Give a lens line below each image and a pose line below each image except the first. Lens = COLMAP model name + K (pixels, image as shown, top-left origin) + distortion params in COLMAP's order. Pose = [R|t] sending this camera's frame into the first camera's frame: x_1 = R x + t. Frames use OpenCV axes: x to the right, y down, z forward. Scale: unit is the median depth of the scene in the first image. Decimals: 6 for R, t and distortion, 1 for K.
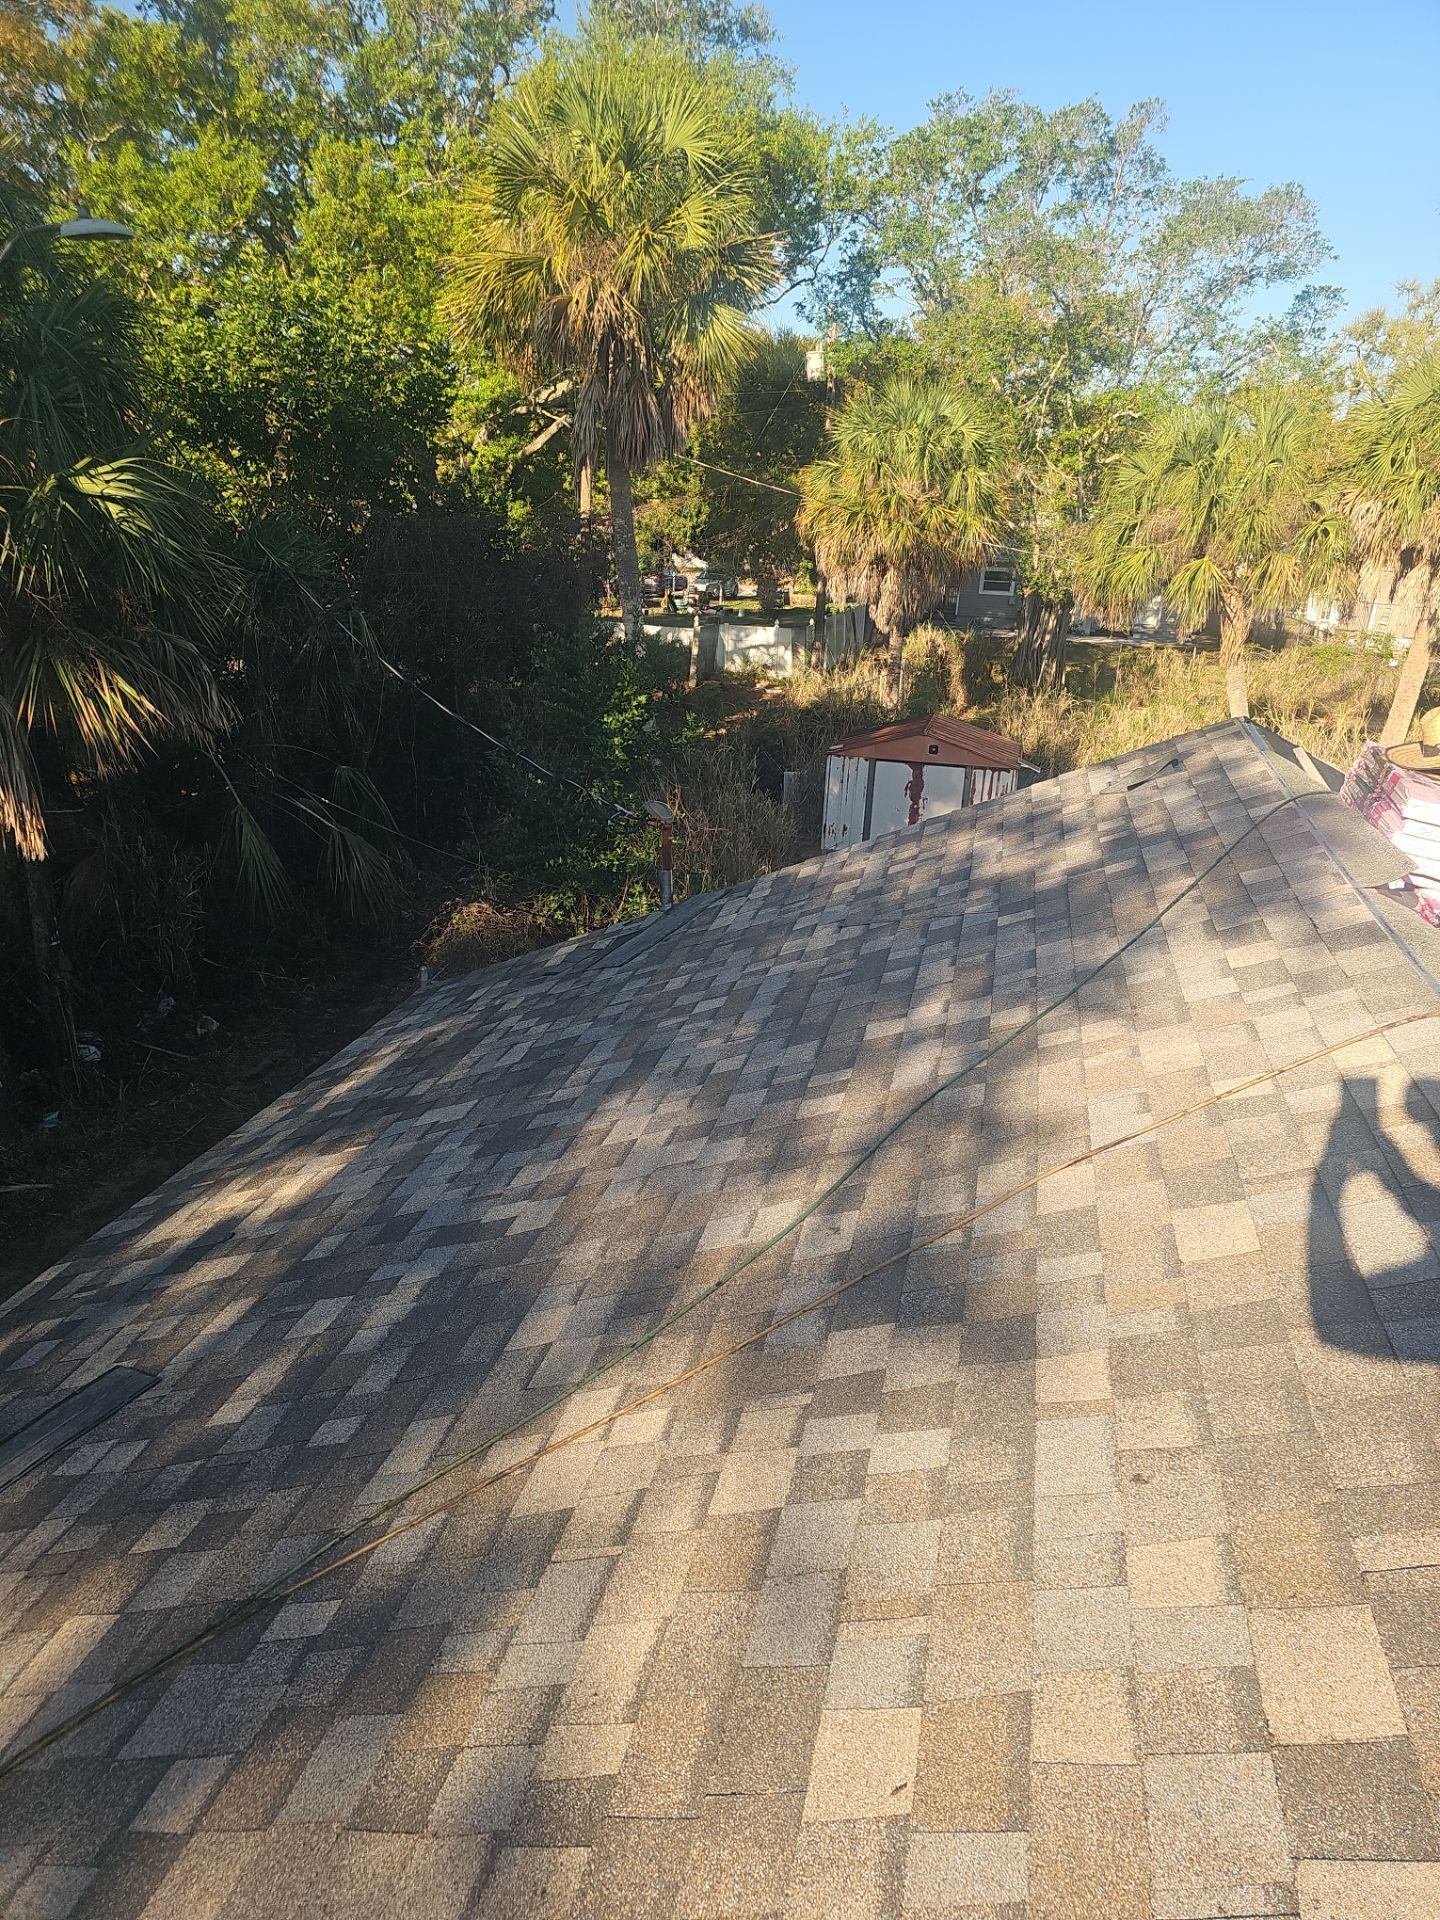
lens RADIAL K [[1379.7, 0, 727.5], [0, 1379.7, 966.0], [0, 0, 1]] dist [0.066618, -0.048316]
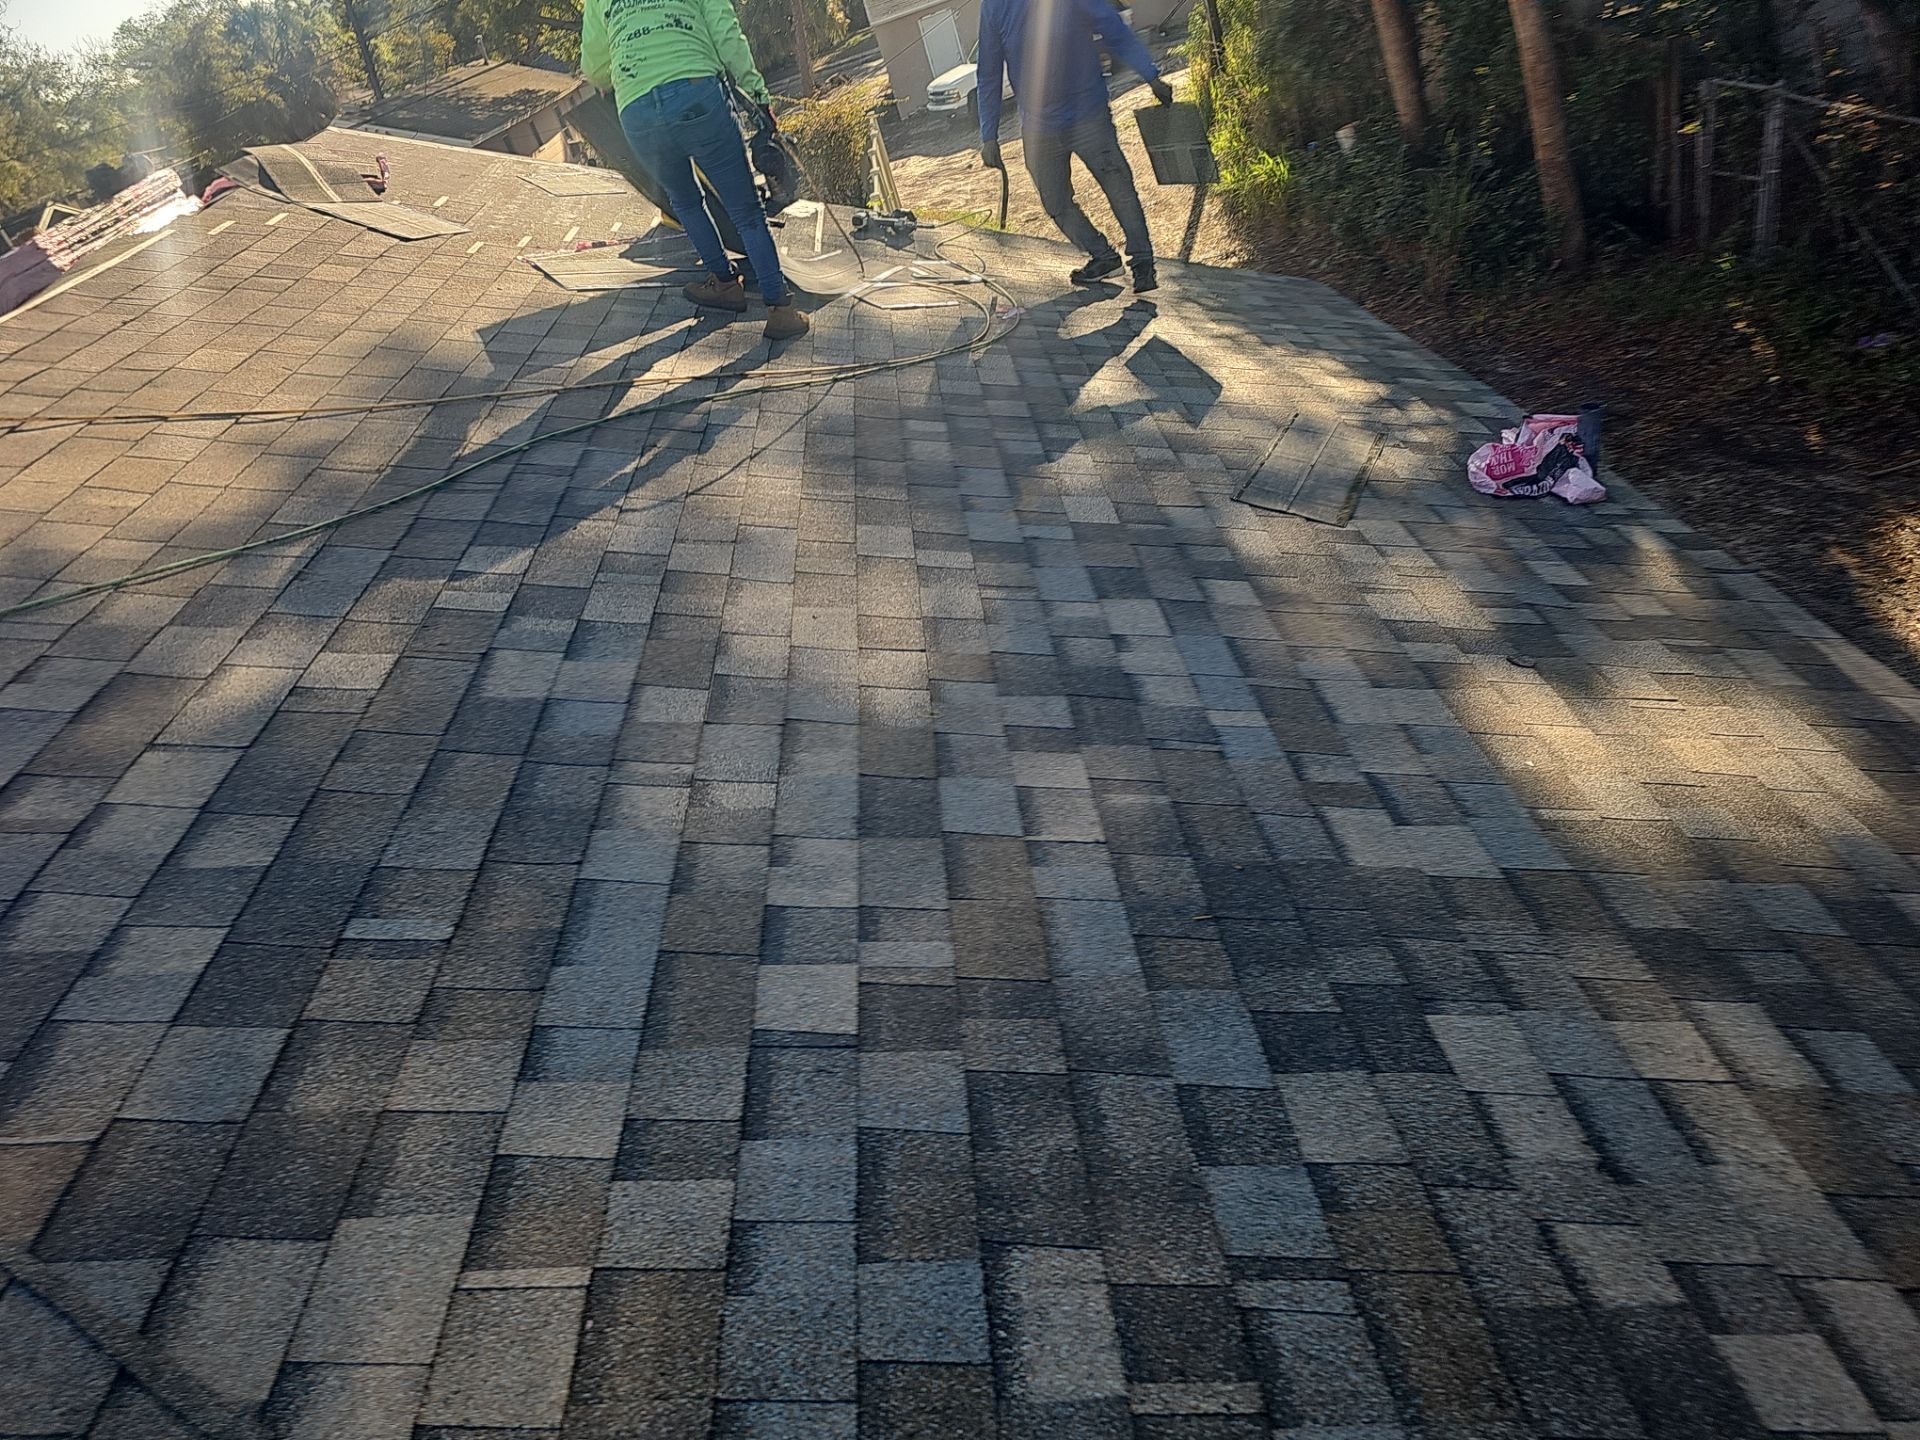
lens RADIAL K [[1379.7, 0, 960.5], [0, 1379.7, 719.9], [0, 0, 1]] dist [0.066618, -0.048316]
pose [[-0.929738, 0.344436, -0.130192, -0.029683], [0.138586, 0.654892, 0.742907, -0.296161], [0.341146, 0.672666, -0.656612, 1.351081]]
